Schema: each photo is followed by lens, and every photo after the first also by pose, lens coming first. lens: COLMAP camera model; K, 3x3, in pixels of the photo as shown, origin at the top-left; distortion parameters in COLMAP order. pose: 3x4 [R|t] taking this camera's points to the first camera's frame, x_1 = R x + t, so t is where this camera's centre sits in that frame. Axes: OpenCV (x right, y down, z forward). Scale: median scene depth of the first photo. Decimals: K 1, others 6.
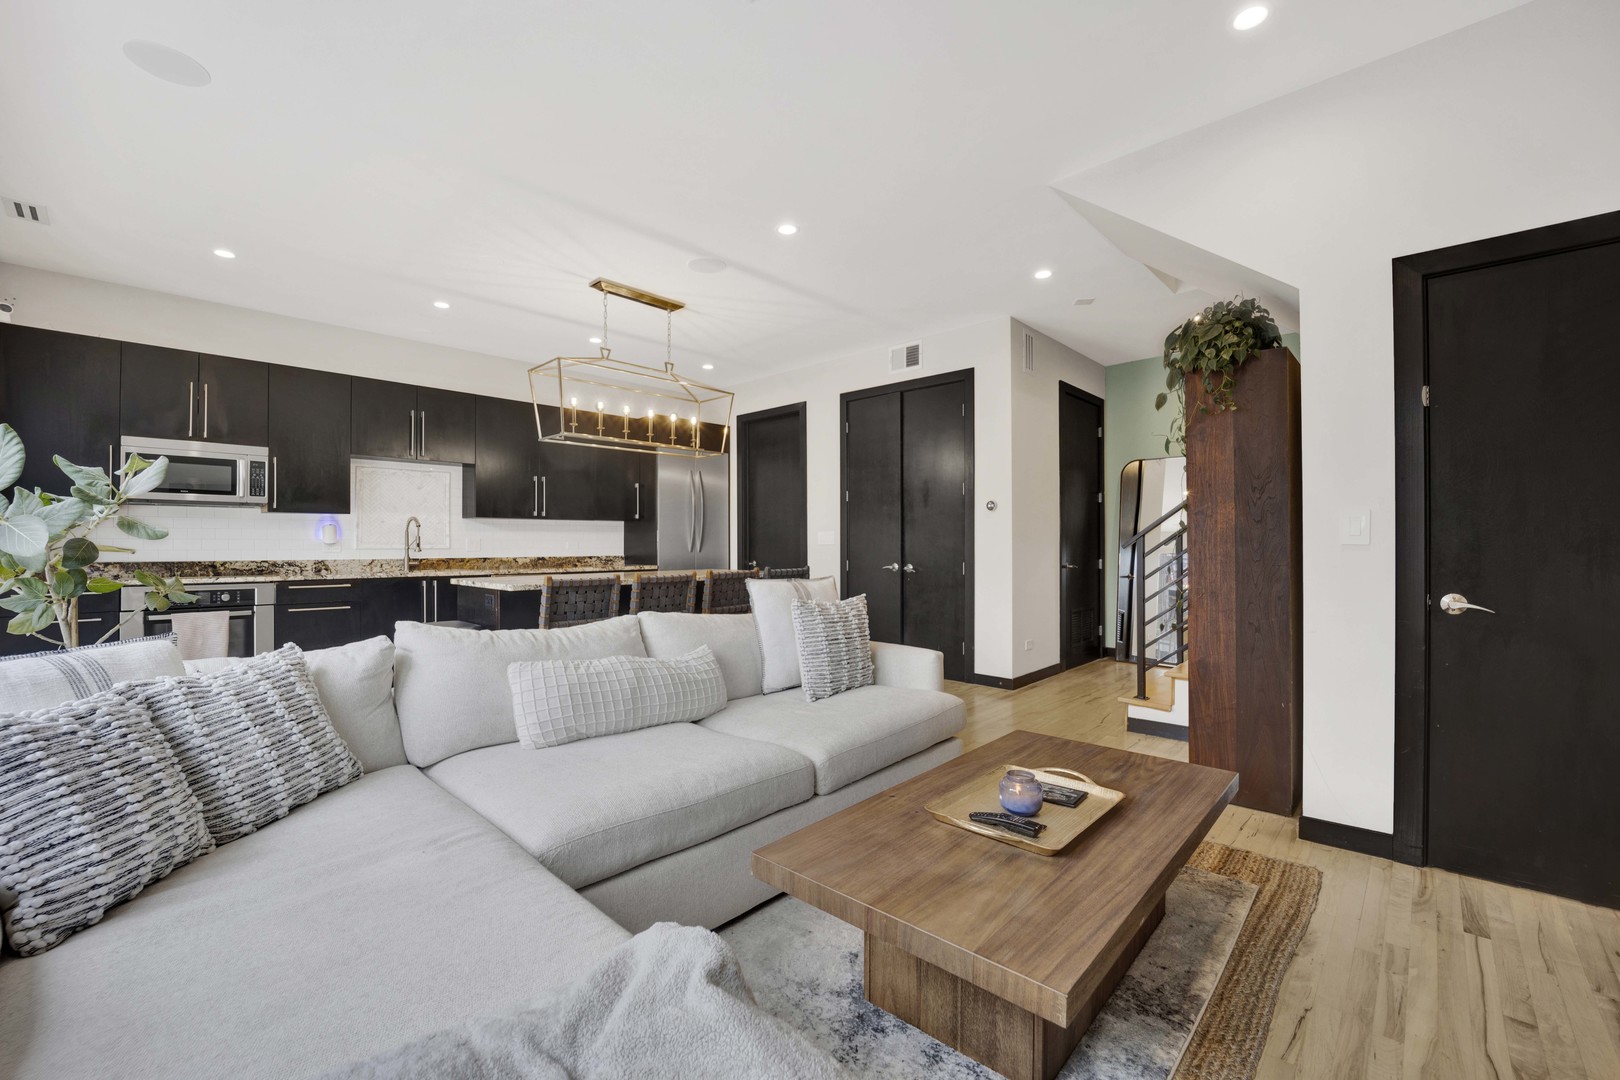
lens RADIAL K [[669.1, 0, 804.7], [0, 669.1, 542.1], [0, 0, 1]] dist [-0.020701, -0.000107]
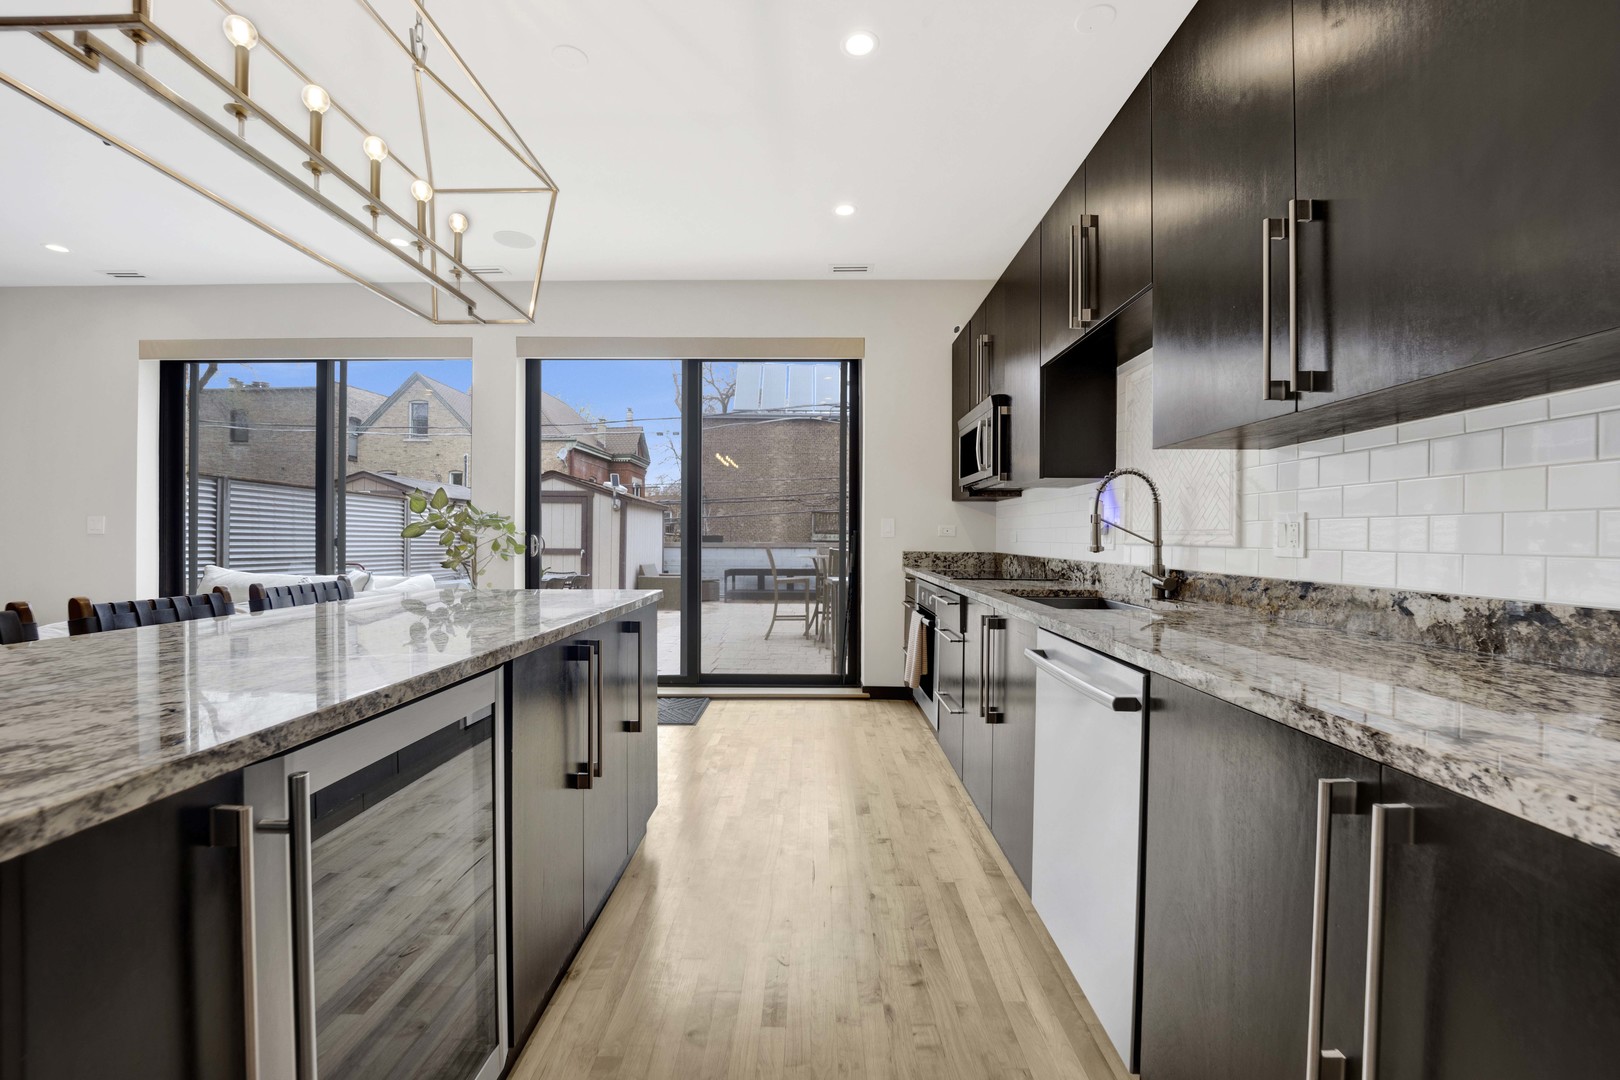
lens RADIAL K [[675.8, 0, 805.1], [0, 675.8, 539.8], [0, 0, 1]] dist [-0.017258, -0.000225]
pose [[-0.743051, 0.000663, -0.669234, -0.188101], [0.000025, 1.000000, 0.000963, 0.007608], [0.669234, 0.000699, -0.743051, 1.361950]]
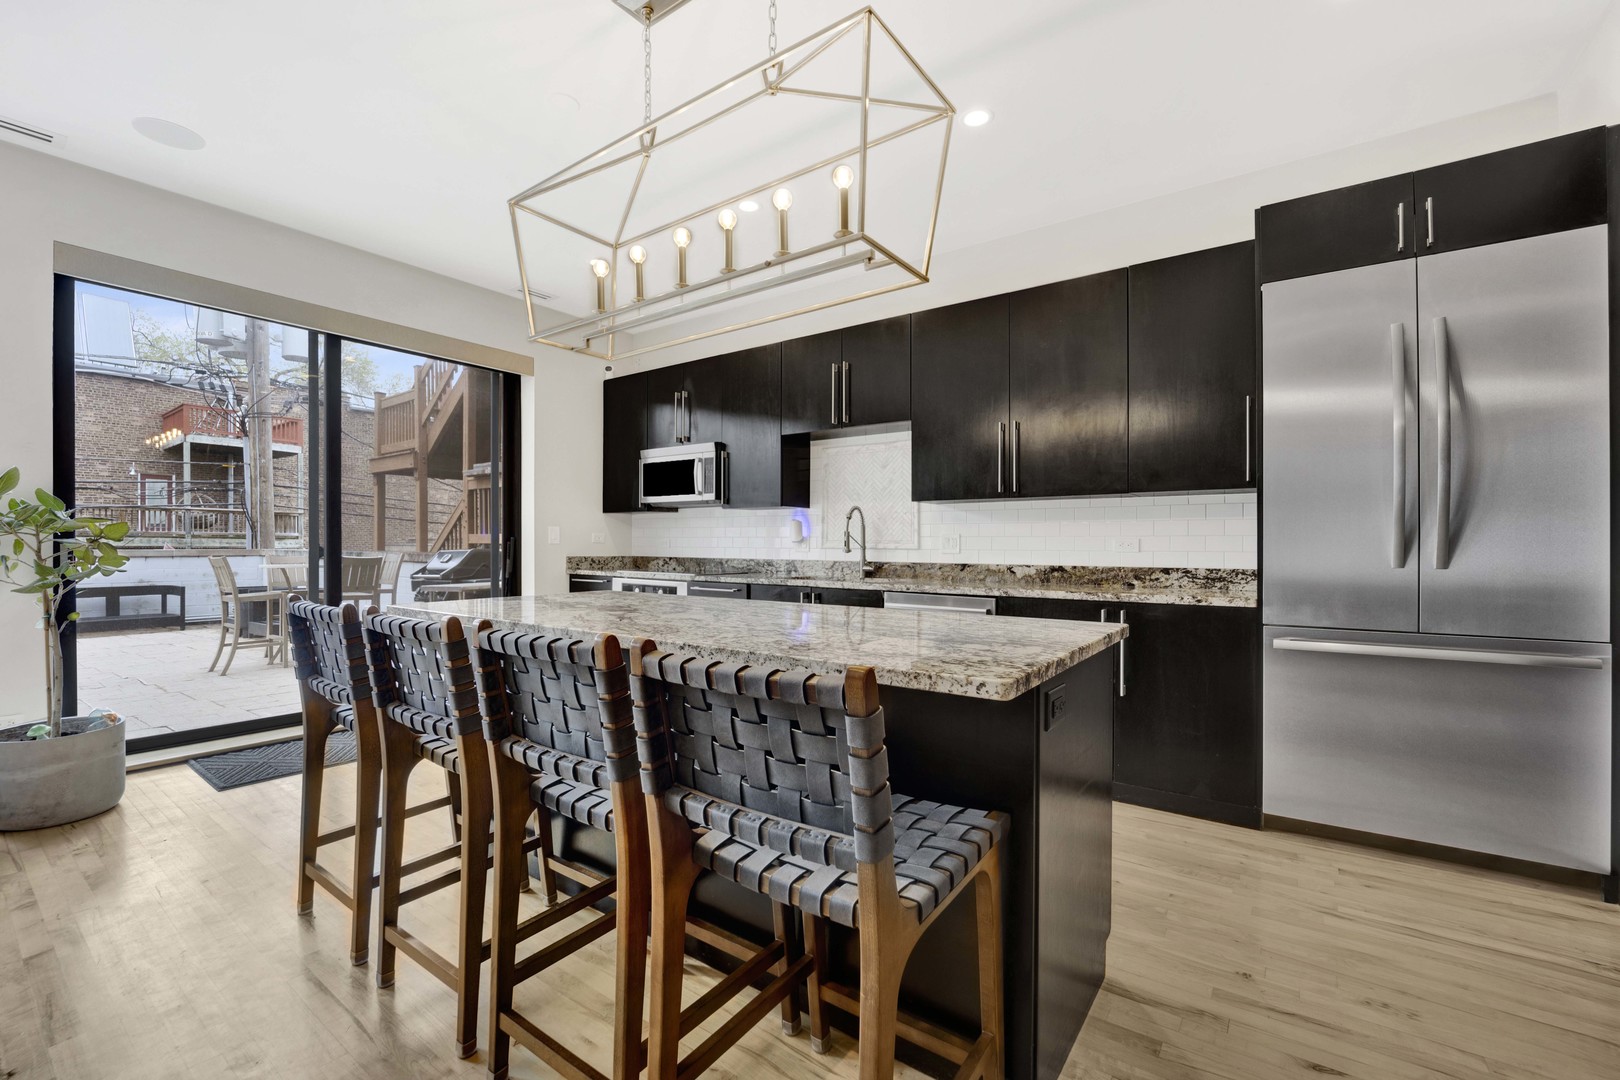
lens RADIAL K [[678.1, 0, 809.4], [0, 678.1, 544.3], [0, 0, 1]] dist [-0.022024, -0.000531]
pose [[0.128780, 0.000981, -0.991673, 0.182497], [0.000369, 0.999999, 0.001037, 0.005210], [0.991673, -0.000499, 0.128779, 0.984384]]
